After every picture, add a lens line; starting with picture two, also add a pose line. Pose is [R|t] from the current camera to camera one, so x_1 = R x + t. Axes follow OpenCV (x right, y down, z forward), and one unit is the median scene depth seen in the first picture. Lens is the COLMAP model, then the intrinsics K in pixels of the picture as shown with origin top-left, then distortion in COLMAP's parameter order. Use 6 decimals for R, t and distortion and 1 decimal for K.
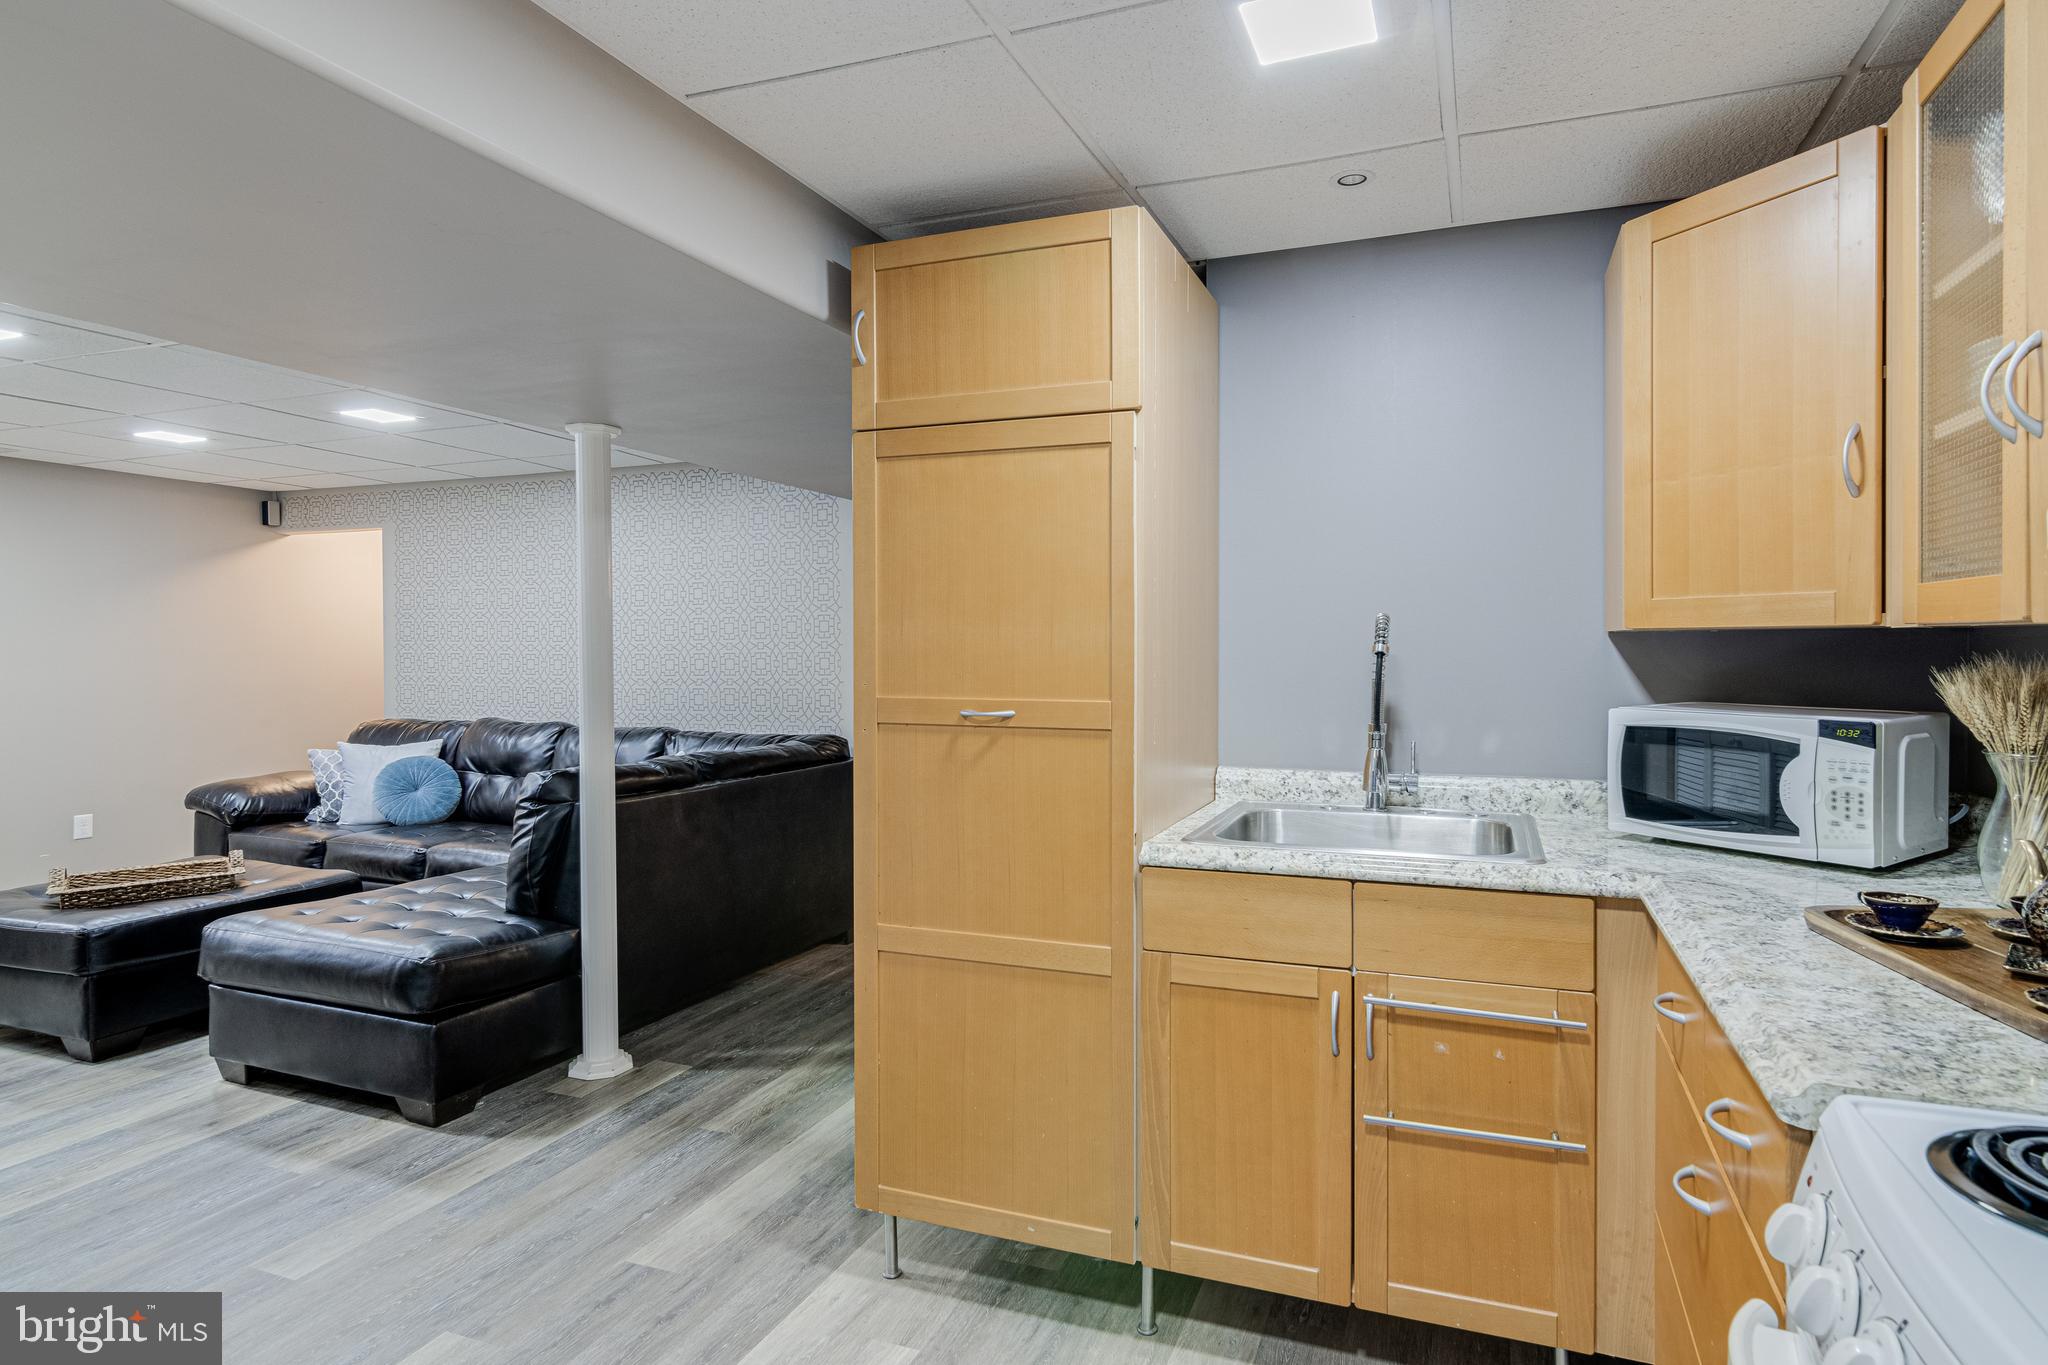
lens RADIAL K [[1069.7, 0, 1028.6], [0, 1069.7, 666.8], [0, 0, 1]] dist [0.002116, -0.000518]
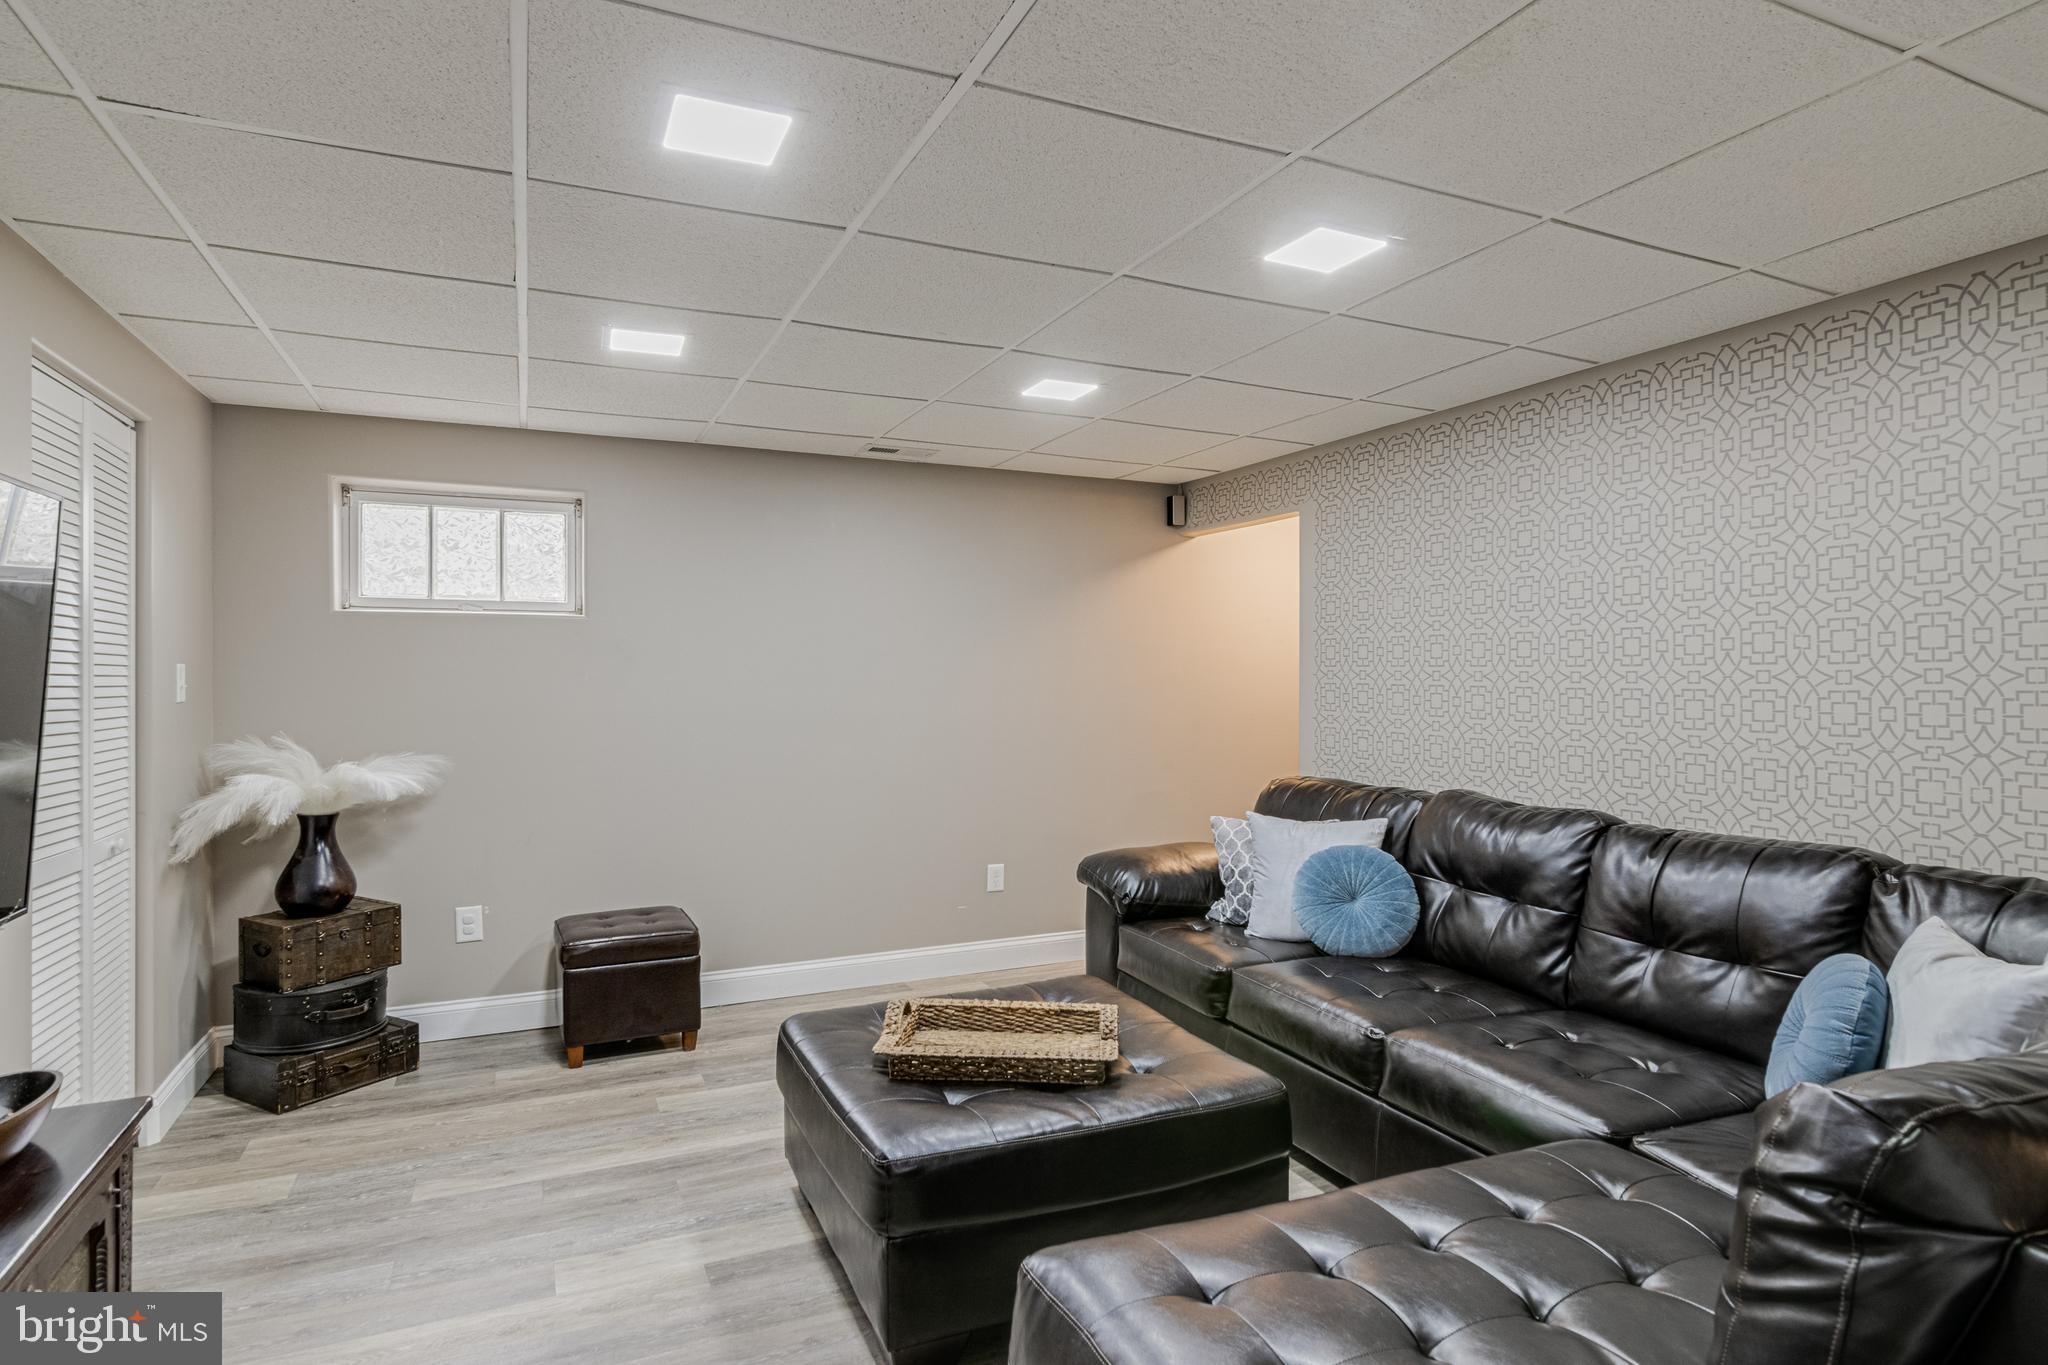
lens RADIAL K [[1069.7, 0, 1028.6], [0, 1069.7, 666.8], [0, 0, 1]] dist [0.002116, -0.000518]
pose [[0.723666, -0.002633, -0.690146, -0.269713], [-0.014659, 0.999708, -0.019185, -0.008101], [0.689995, 0.024000, 0.723416, 0.399963]]
